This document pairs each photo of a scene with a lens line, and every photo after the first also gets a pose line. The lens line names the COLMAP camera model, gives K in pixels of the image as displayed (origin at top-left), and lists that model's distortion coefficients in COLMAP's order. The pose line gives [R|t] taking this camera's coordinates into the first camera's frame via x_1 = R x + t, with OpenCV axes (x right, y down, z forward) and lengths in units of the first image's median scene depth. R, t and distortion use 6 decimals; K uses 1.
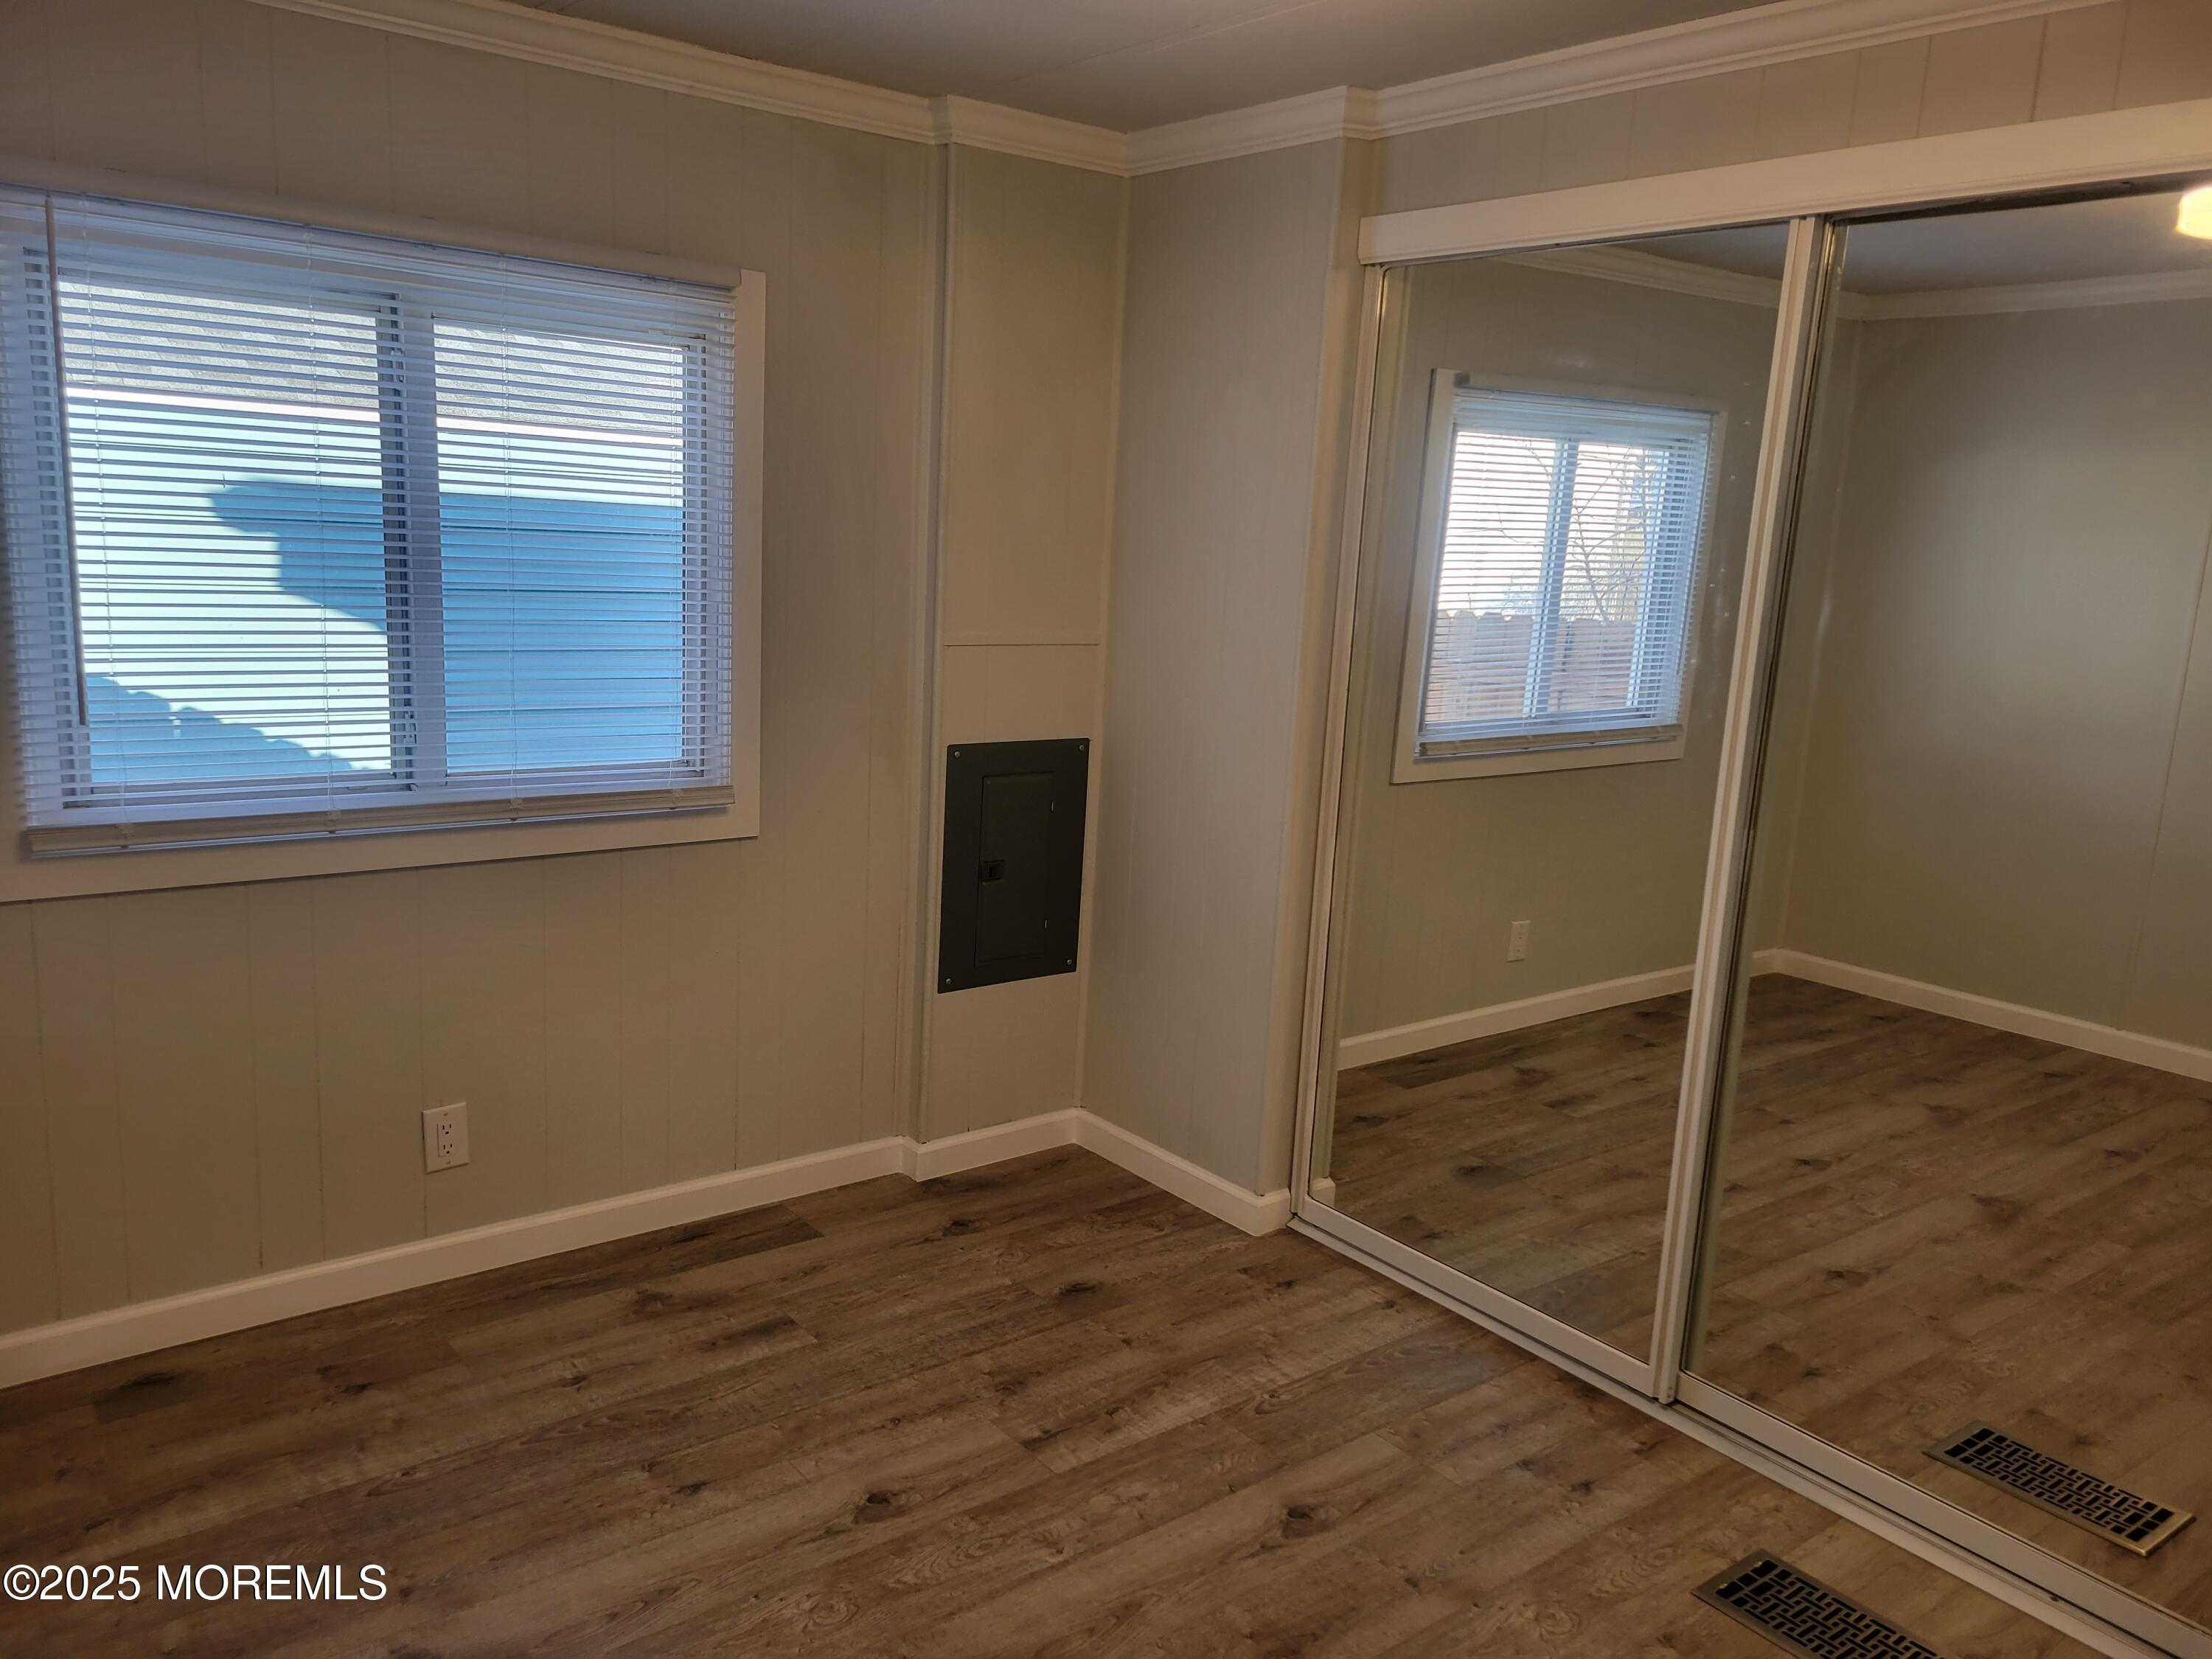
lens RADIAL K [[1648.6, 0, 1094.4], [0, 1648.6, 830.1], [0, 0, 1]] dist [0.063362, -0.041252]
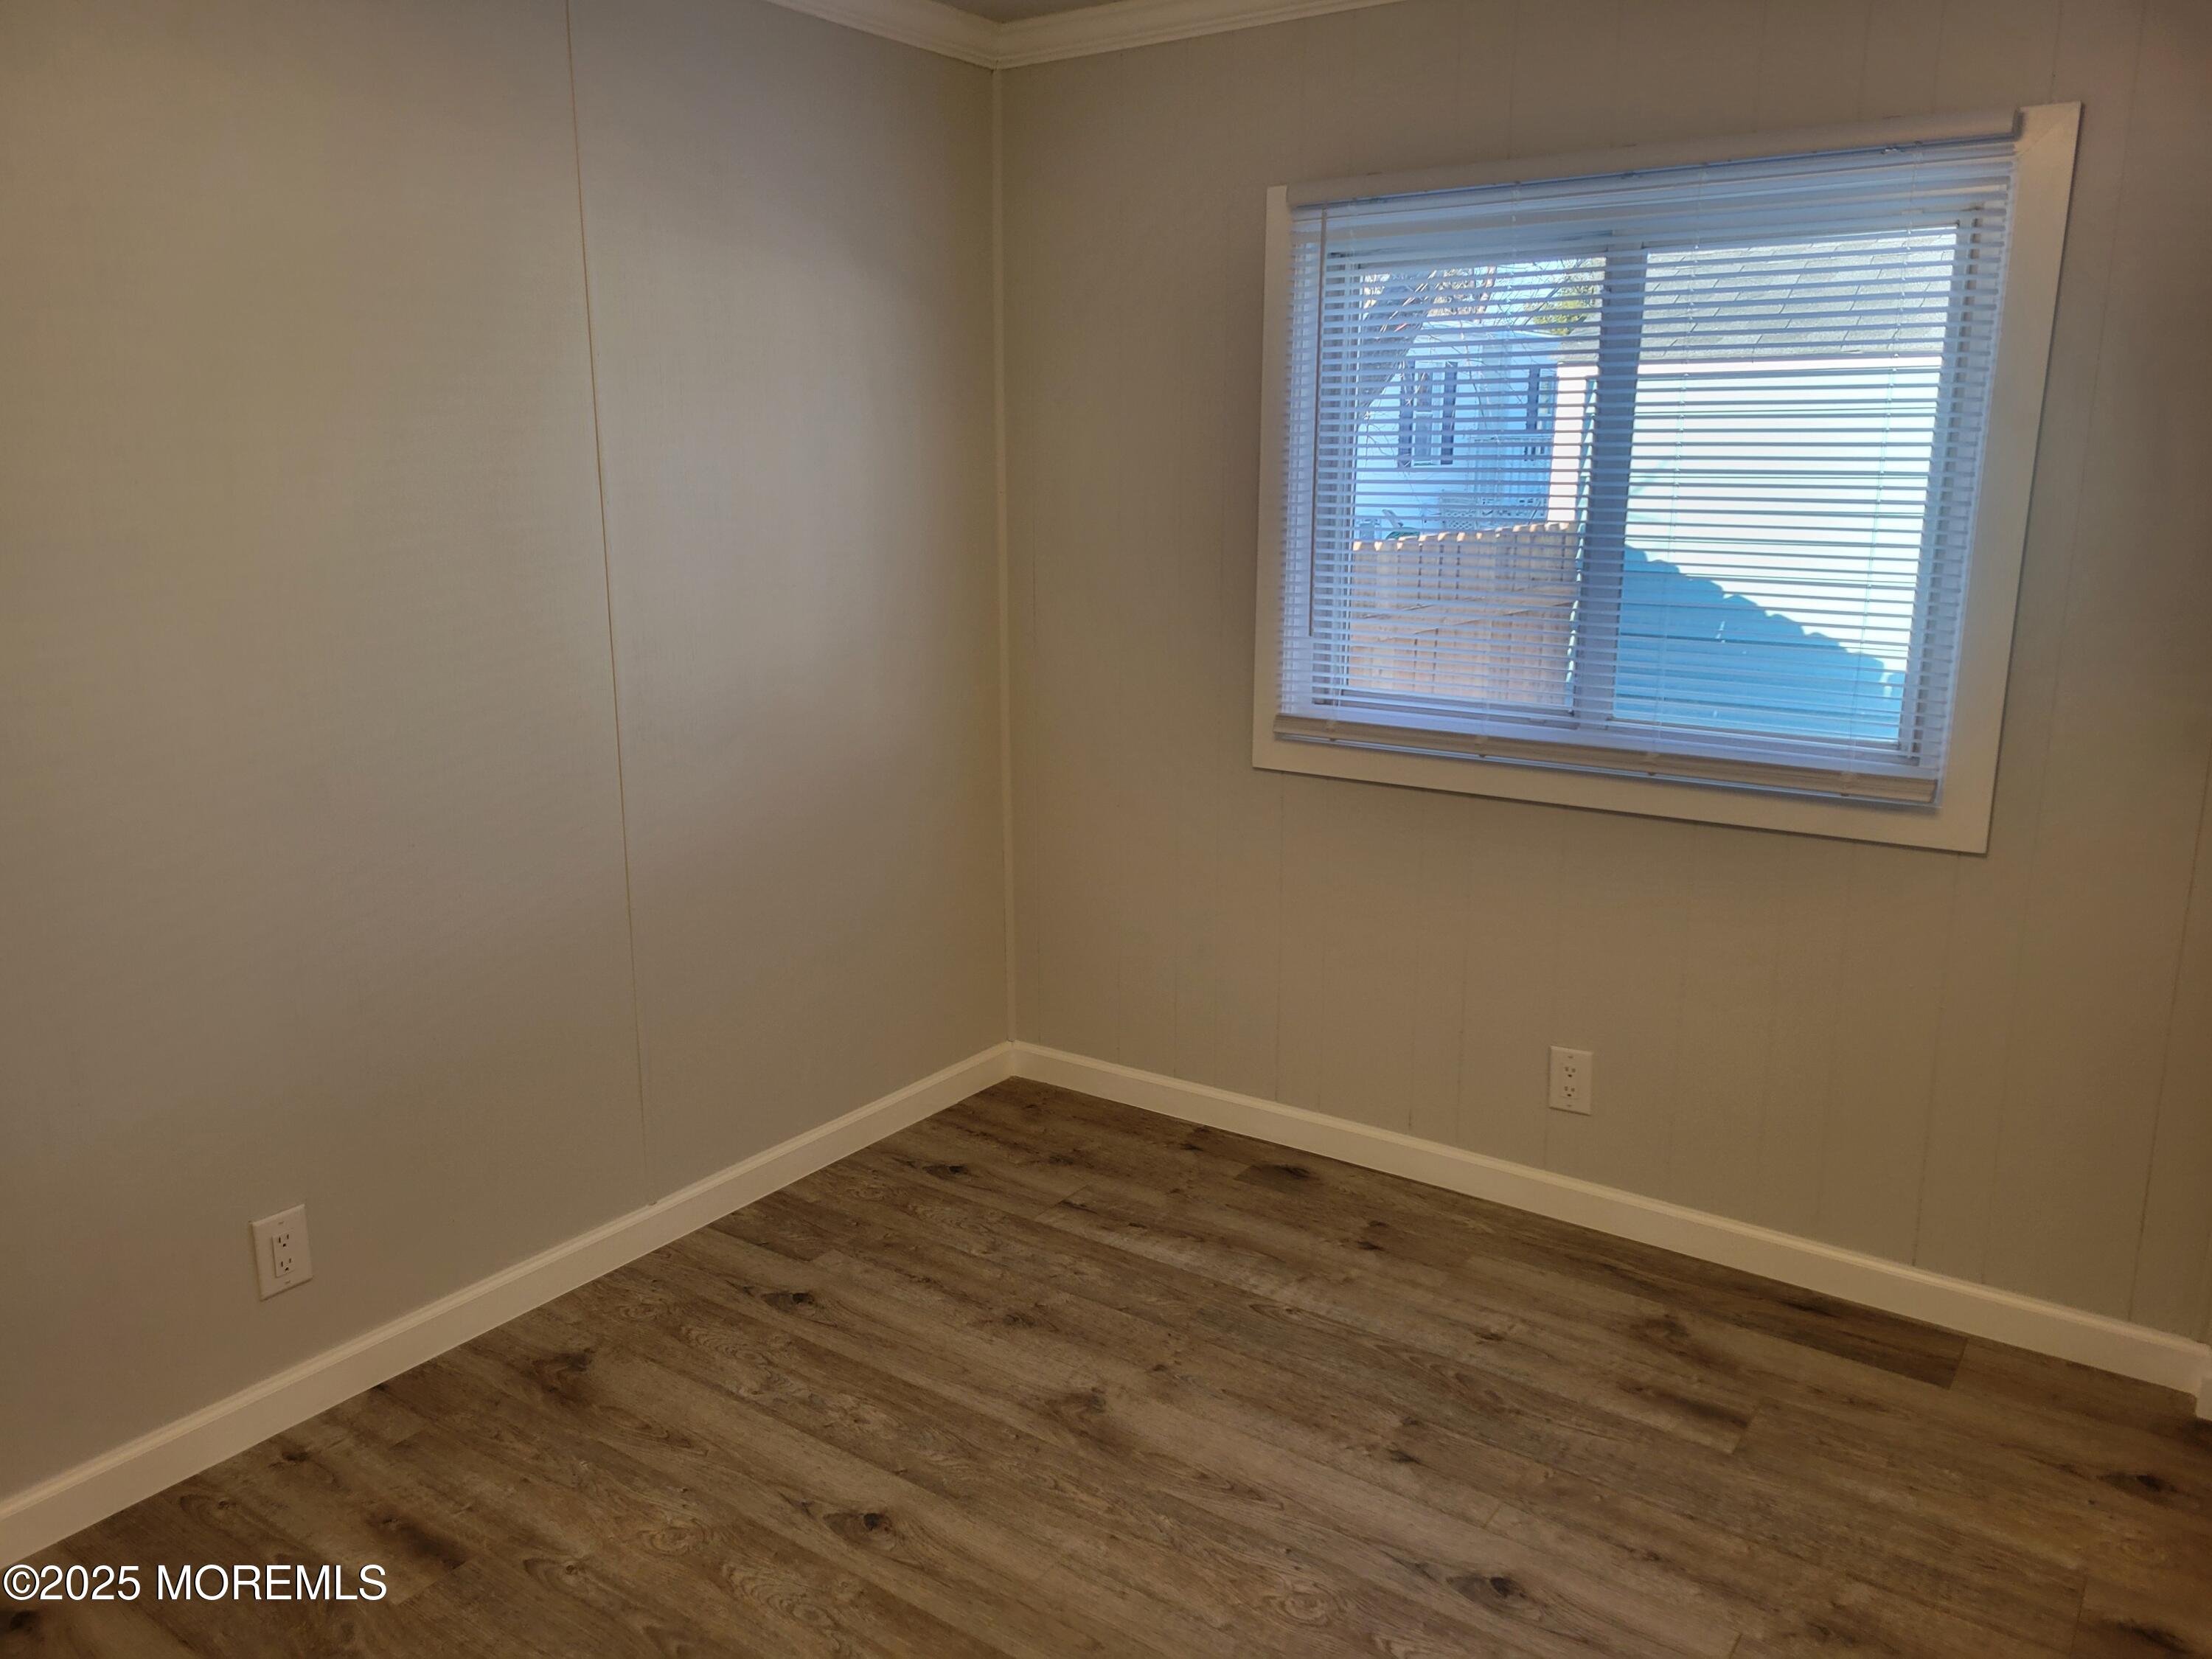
lens RADIAL K [[1706.3, 0, 1090.2], [0, 1706.3, 830.3], [0, 0, 1]] dist [0.062239, -0.034429]
pose [[0.274372, 0.166919, -0.947026, 0.520512], [-0.159740, 0.979048, 0.126284, -0.050020], [0.948263, 0.116629, 0.295287, 0.433982]]
